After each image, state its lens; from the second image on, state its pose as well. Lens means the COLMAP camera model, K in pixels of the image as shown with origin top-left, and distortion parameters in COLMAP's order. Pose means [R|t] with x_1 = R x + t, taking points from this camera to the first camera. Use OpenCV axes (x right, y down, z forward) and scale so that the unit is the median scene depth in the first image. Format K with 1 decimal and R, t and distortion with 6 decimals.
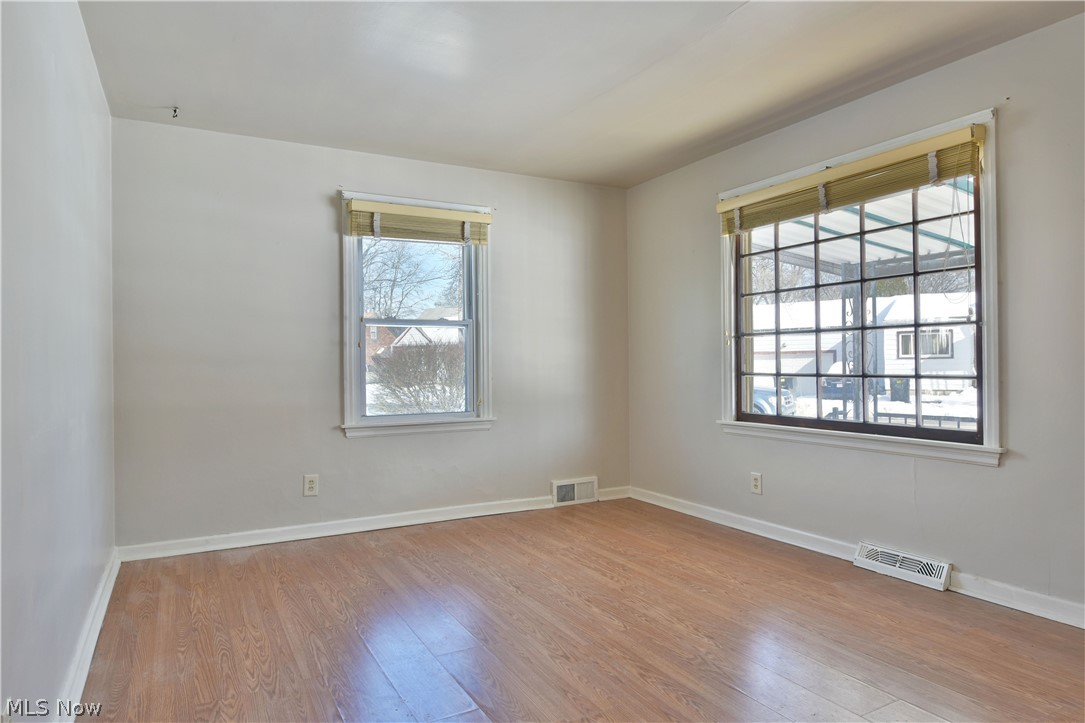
lens RADIAL K [[662.8, 0, 544.4], [0, 662.8, 354.5], [0, 0, 1]] dist [-0.006169, -0.003972]
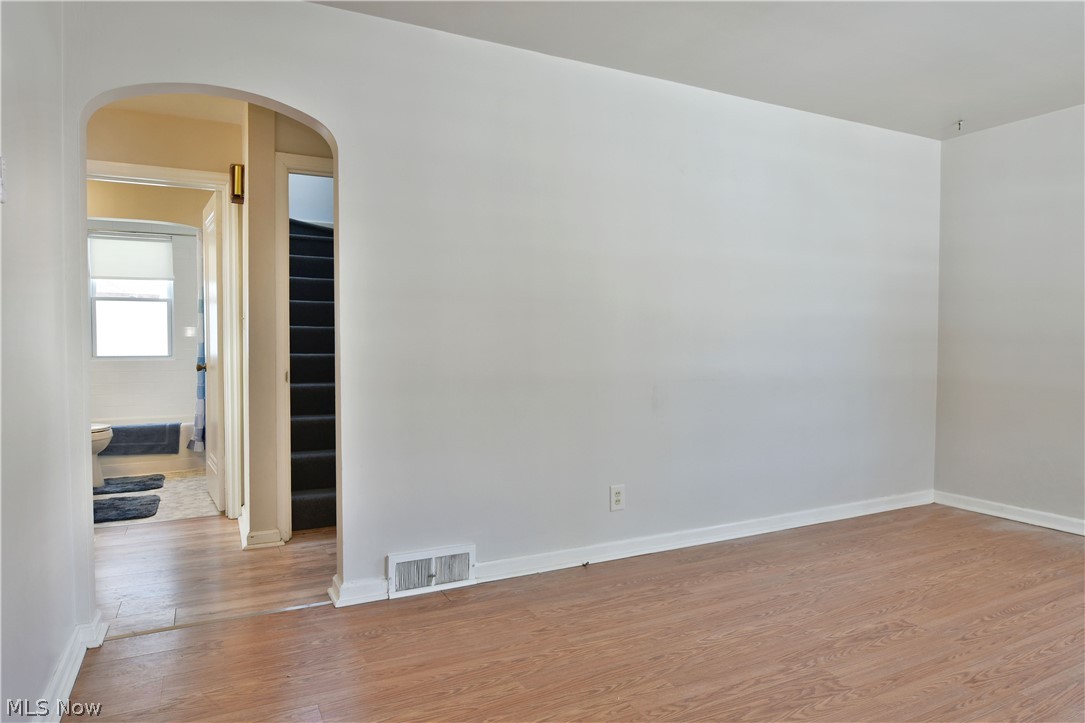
lens RADIAL K [[662.8, 0, 544.4], [0, 662.8, 354.5], [0, 0, 1]] dist [-0.006169, -0.003972]
pose [[-0.031416, 0.027439, -0.999130, 0.781891], [0.012023, 0.999561, 0.027073, -0.009398], [0.999434, -0.011162, -0.031732, 0.389740]]
